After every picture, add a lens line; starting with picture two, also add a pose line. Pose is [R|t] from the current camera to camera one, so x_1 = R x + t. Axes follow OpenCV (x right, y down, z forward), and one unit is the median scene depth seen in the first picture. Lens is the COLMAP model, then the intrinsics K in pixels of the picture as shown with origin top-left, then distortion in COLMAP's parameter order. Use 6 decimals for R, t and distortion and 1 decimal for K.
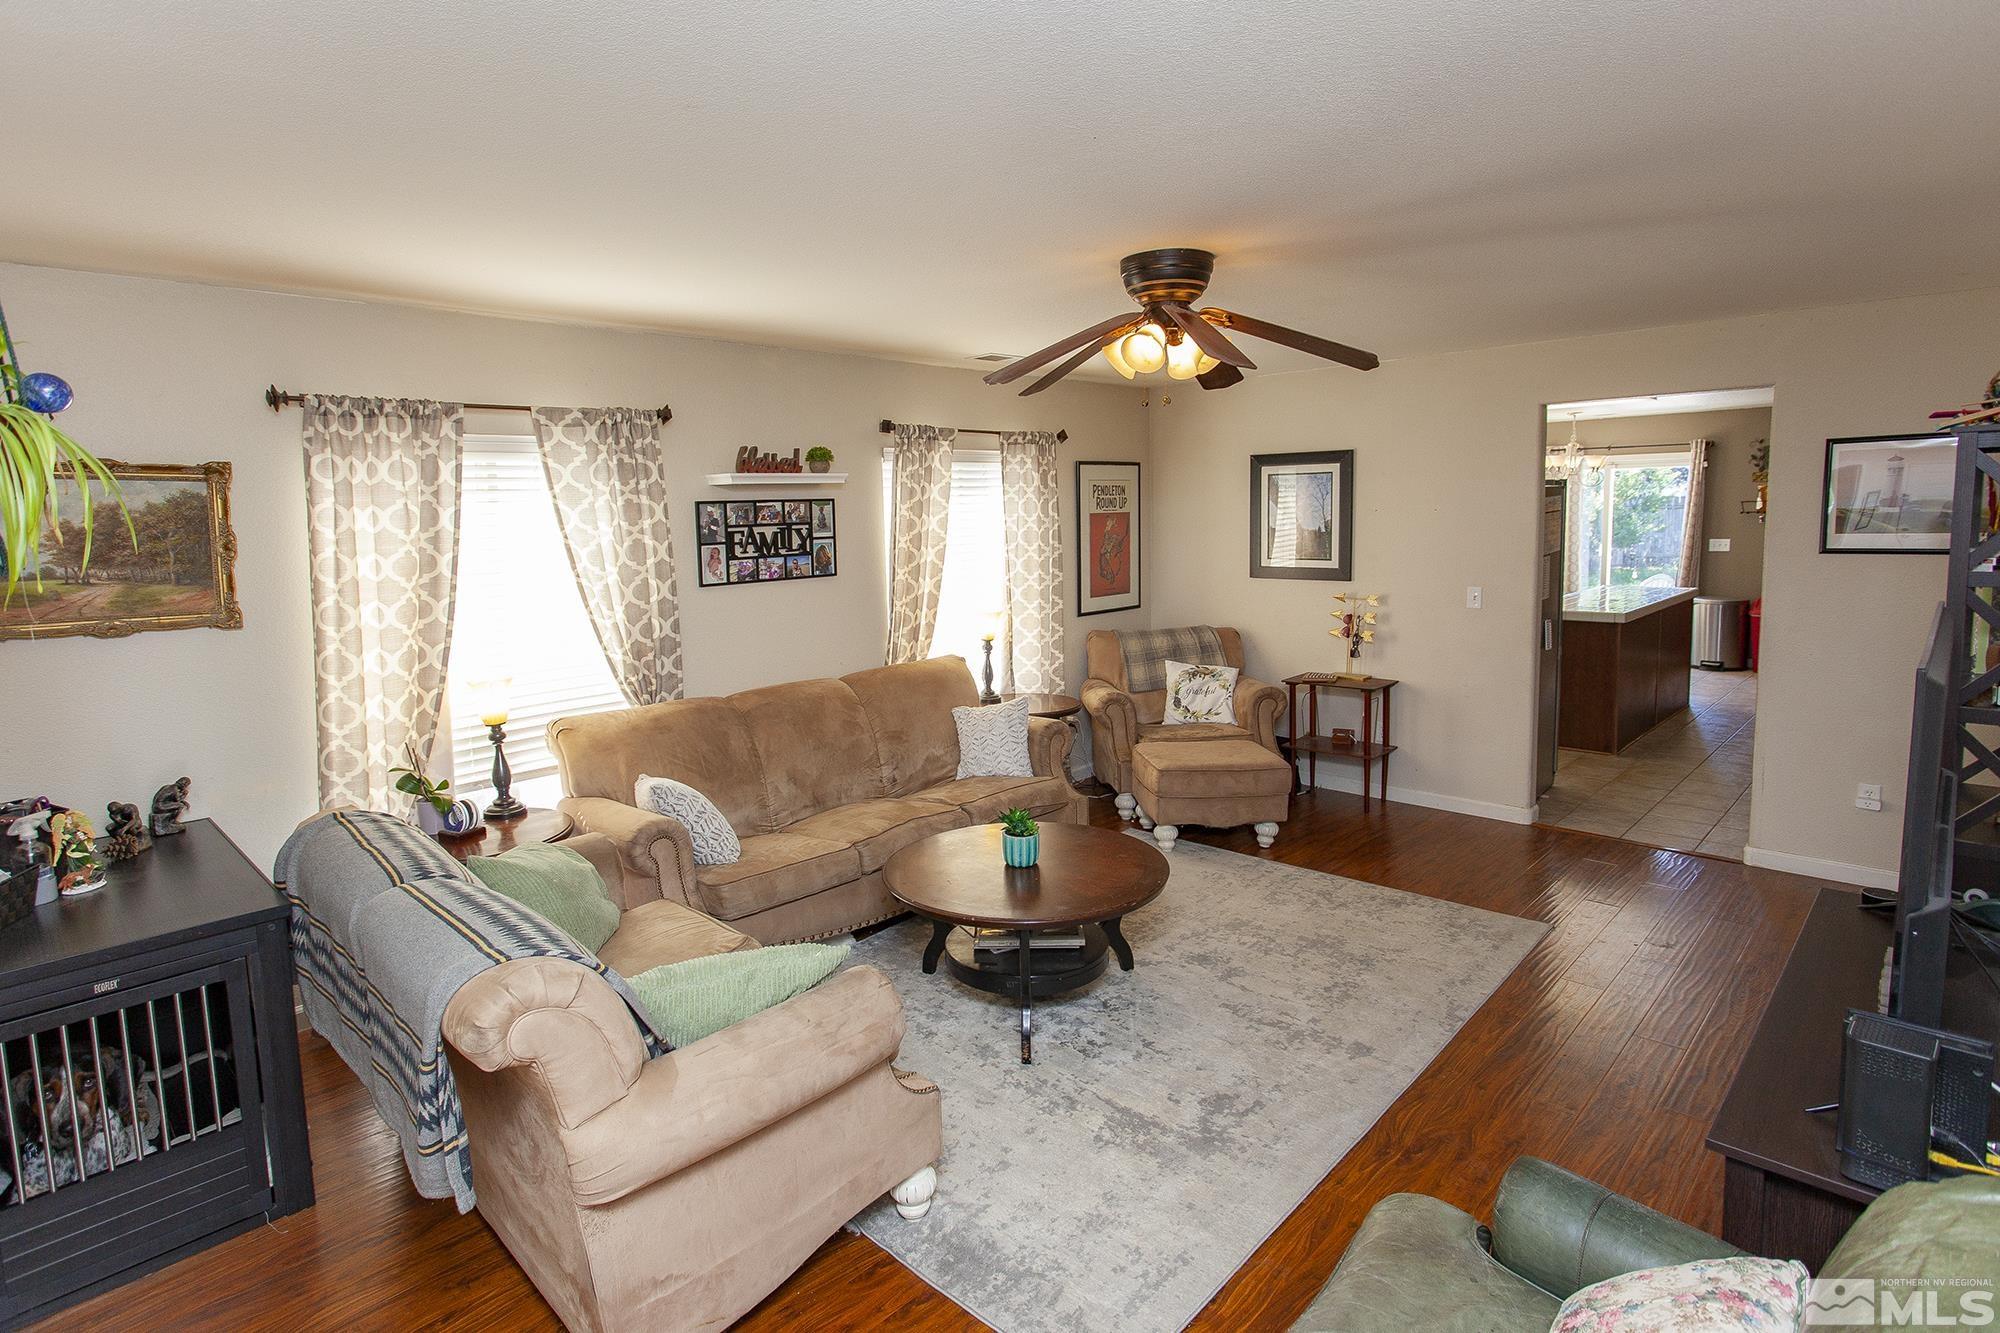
lens RADIAL K [[1022.8, 0, 991.0], [0, 1022.8, 612.0], [0, 0, 1]] dist [0.003068, 0.001575]
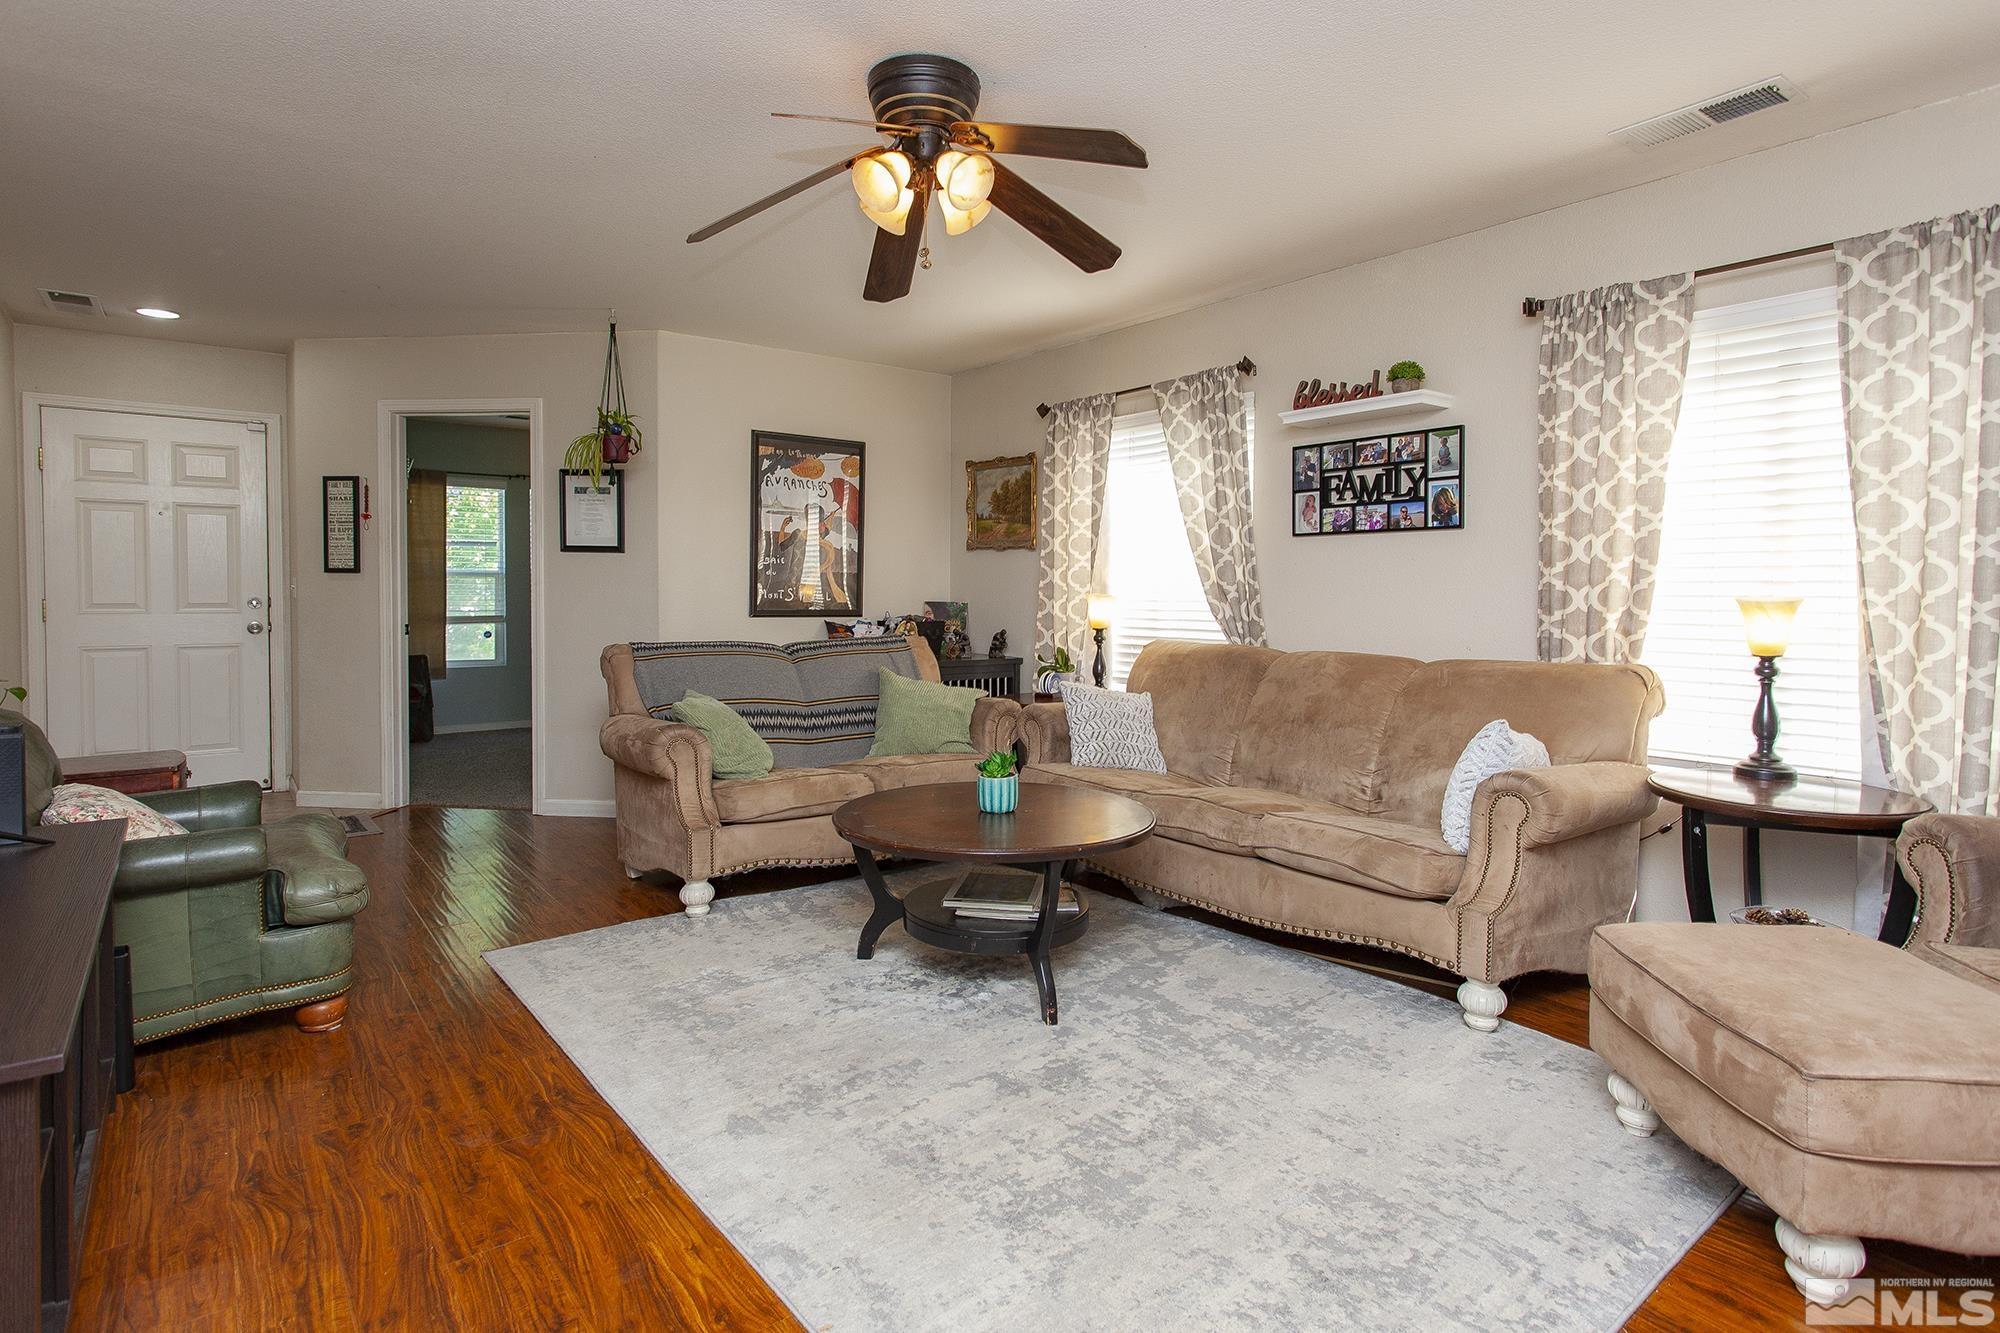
lens RADIAL K [[1039.3, 0, 1009.3], [0, 1039.3, 600.9], [0, 0, 1]] dist [-0.000145, 0.000134]
pose [[-0.127865, 0.027848, -0.991401, 0.690404], [-0.110506, 0.992982, 0.042144, 0.023089], [0.985616, 0.114945, -0.123890, 0.835090]]
